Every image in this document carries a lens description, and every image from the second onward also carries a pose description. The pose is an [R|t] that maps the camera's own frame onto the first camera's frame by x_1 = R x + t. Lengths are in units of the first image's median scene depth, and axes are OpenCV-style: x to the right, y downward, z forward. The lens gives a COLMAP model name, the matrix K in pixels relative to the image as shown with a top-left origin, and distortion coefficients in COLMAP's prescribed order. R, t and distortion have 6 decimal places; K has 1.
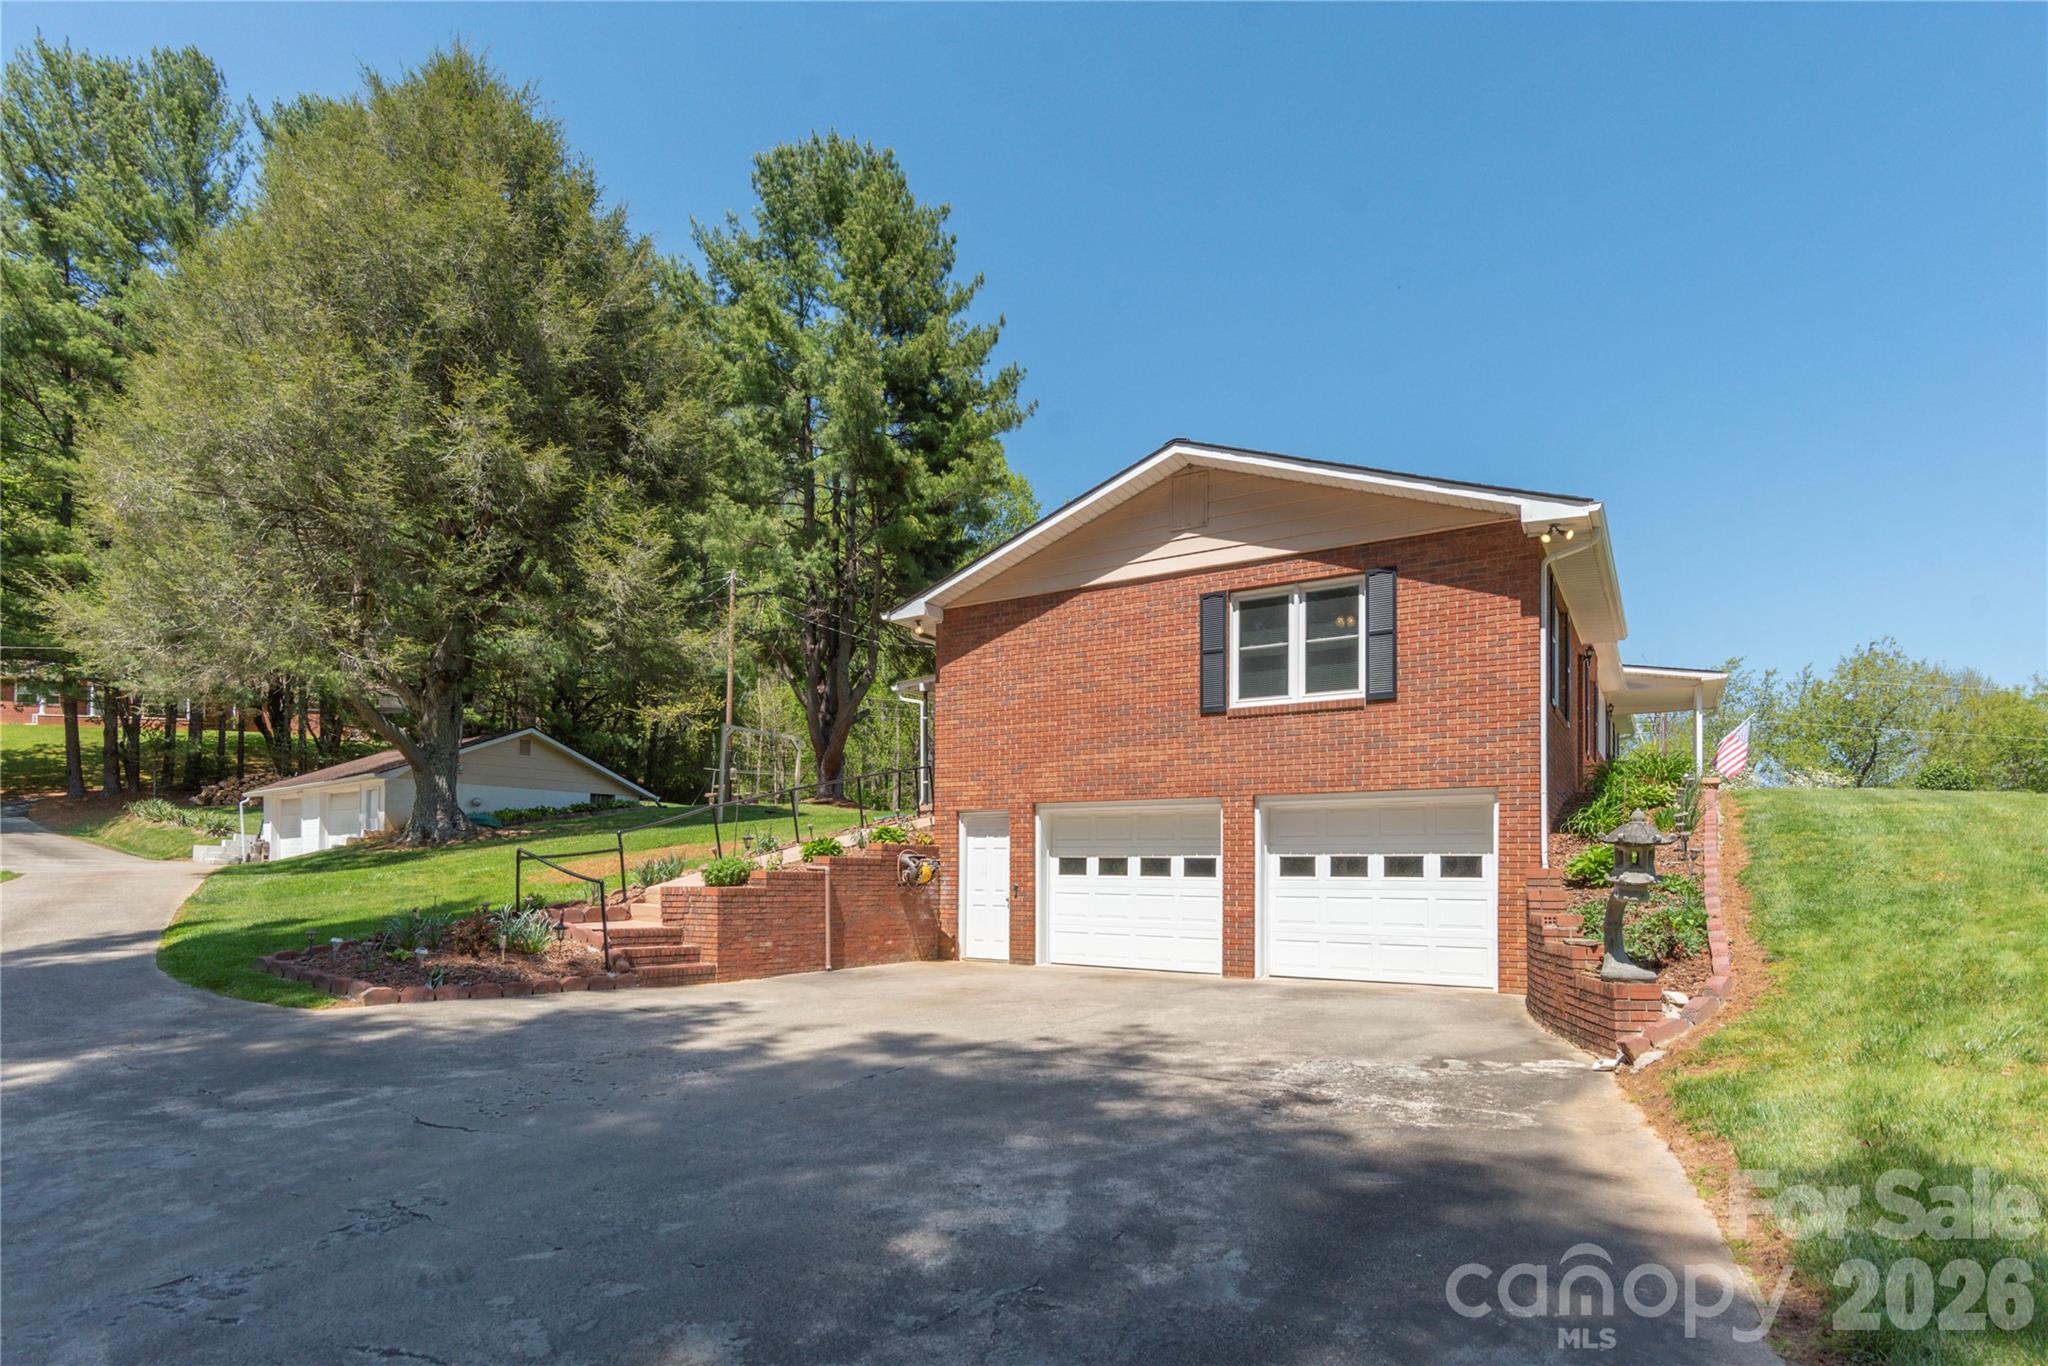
lens RADIAL K [[1010.5, 0, 1024.0], [0, 1010.5, 683.0], [0, 0, 1]] dist [0.010727, -0.000380]
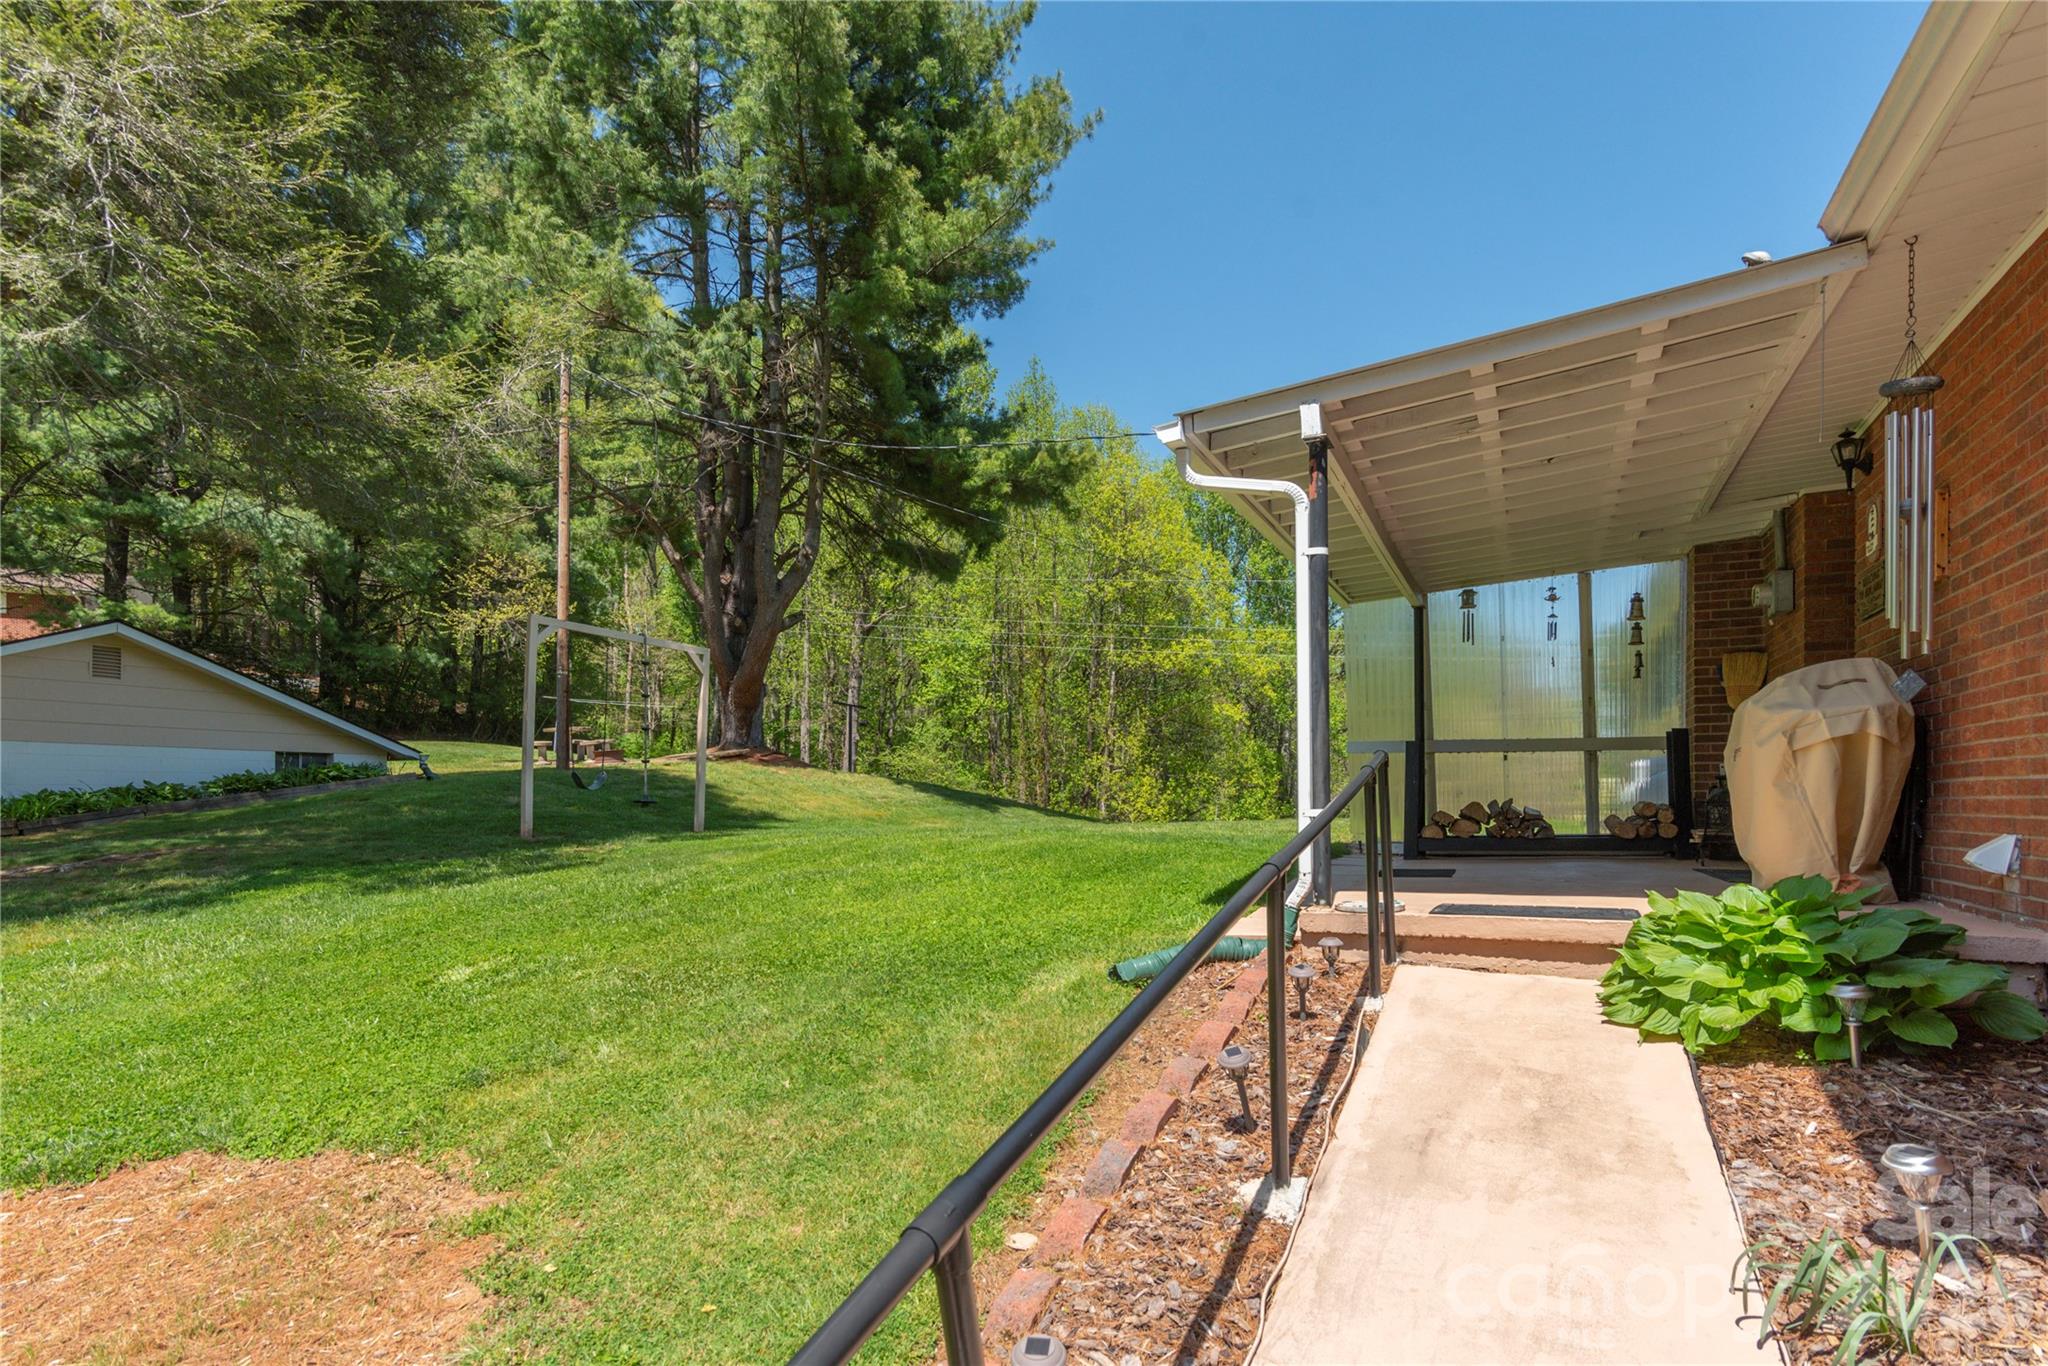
lens RADIAL K [[1043.1, 0, 1143.1], [0, 1043.1, 710.8], [0, 0, 1]] dist [-0.000523, -0.000528]
pose [[0.979616, 0.003577, 0.200847, -0.085461], [-0.023496, 0.995019, 0.096878, 0.022304], [-0.199500, -0.099622, 0.974821, 0.338200]]
